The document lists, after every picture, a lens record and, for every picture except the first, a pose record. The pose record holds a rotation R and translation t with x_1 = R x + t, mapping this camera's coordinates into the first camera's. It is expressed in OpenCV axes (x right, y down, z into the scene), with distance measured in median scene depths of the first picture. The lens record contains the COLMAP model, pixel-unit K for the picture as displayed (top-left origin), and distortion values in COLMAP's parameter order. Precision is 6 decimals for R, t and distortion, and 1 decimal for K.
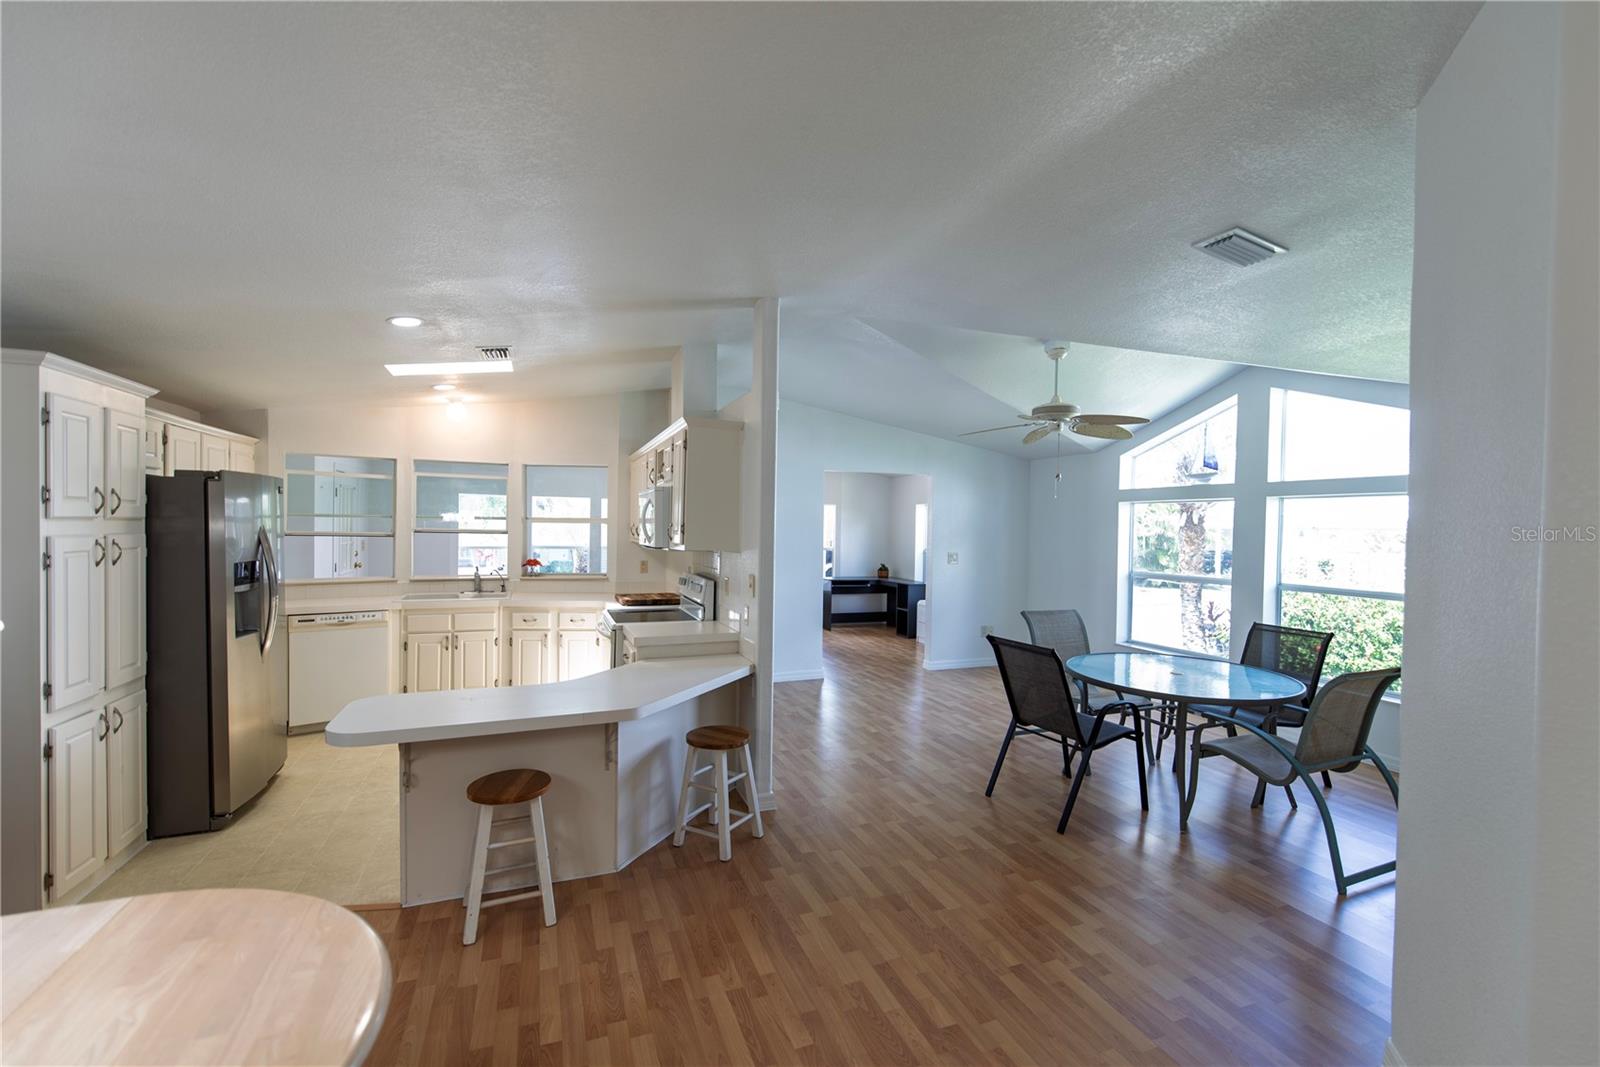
lens RADIAL K [[689.9, 0, 810.3], [0, 689.9, 536.7], [0, 0, 1]] dist [0.001954, 0.001713]
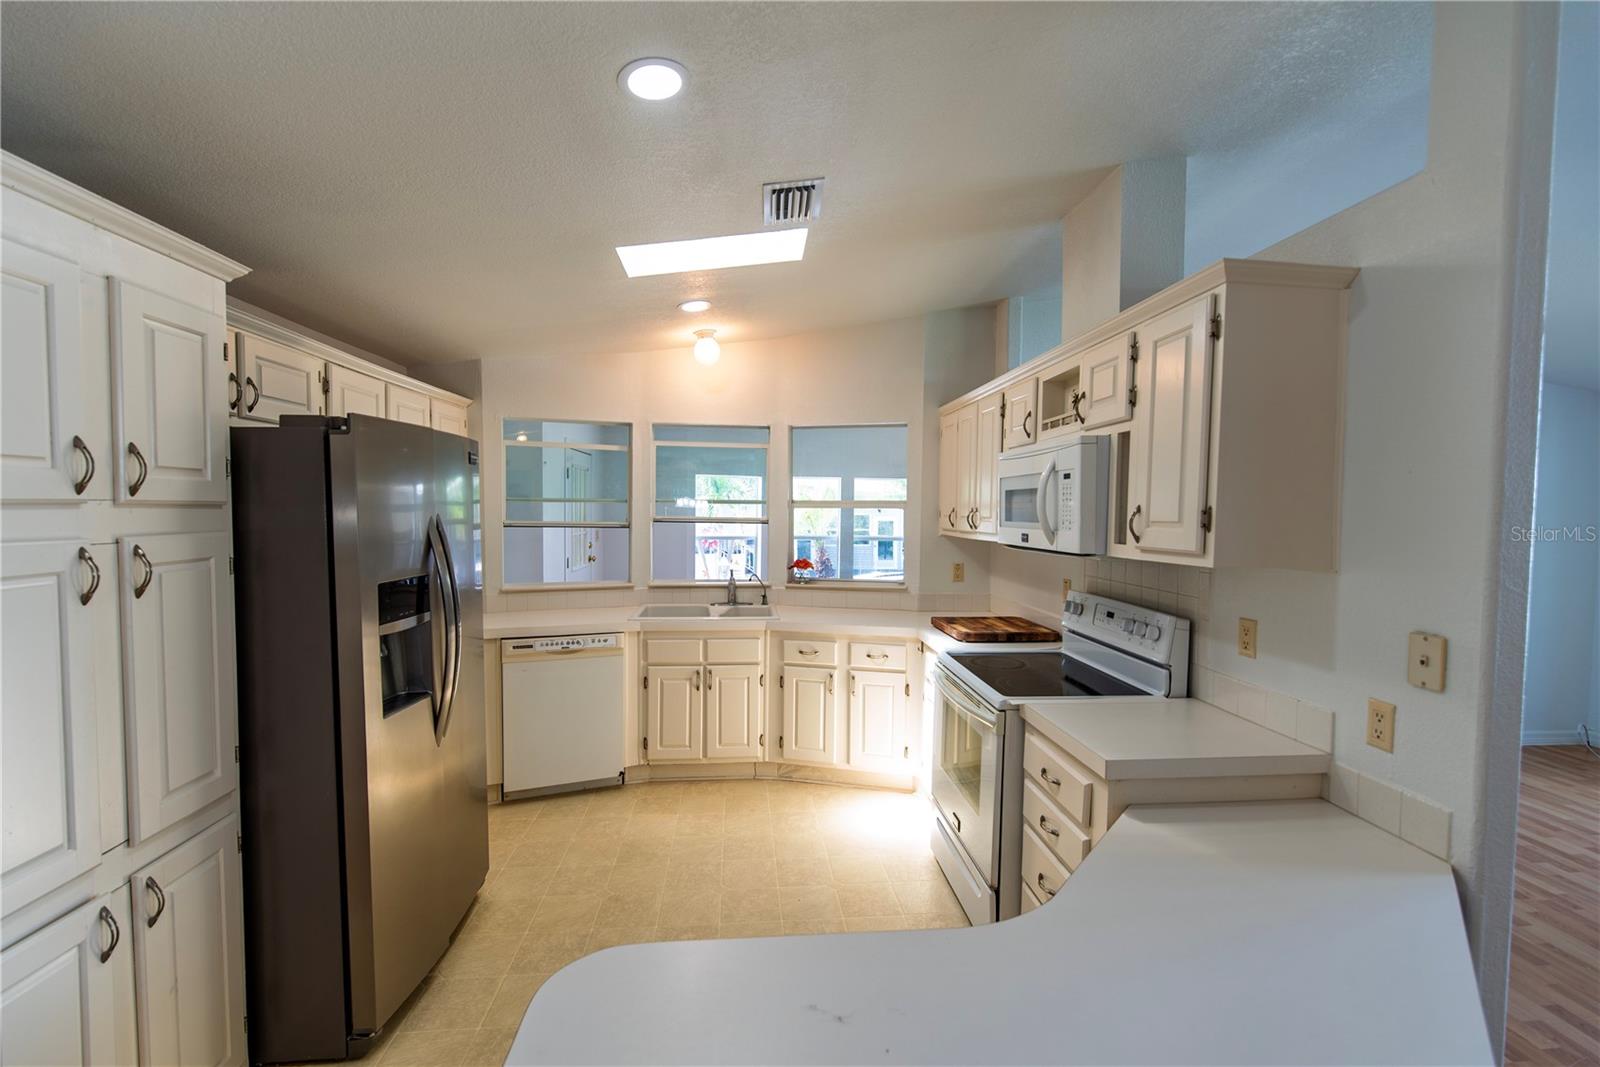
lens RADIAL K [[689.9, 0, 805.5], [0, 689.9, 537.1], [0, 0, 1]] dist [0.001954, 0.001713]
pose [[0.958227, 0.005221, -0.285960, -0.216761], [0.001137, 0.999756, 0.022064, -0.006754], [0.286005, -0.021468, 0.957988, 0.355038]]
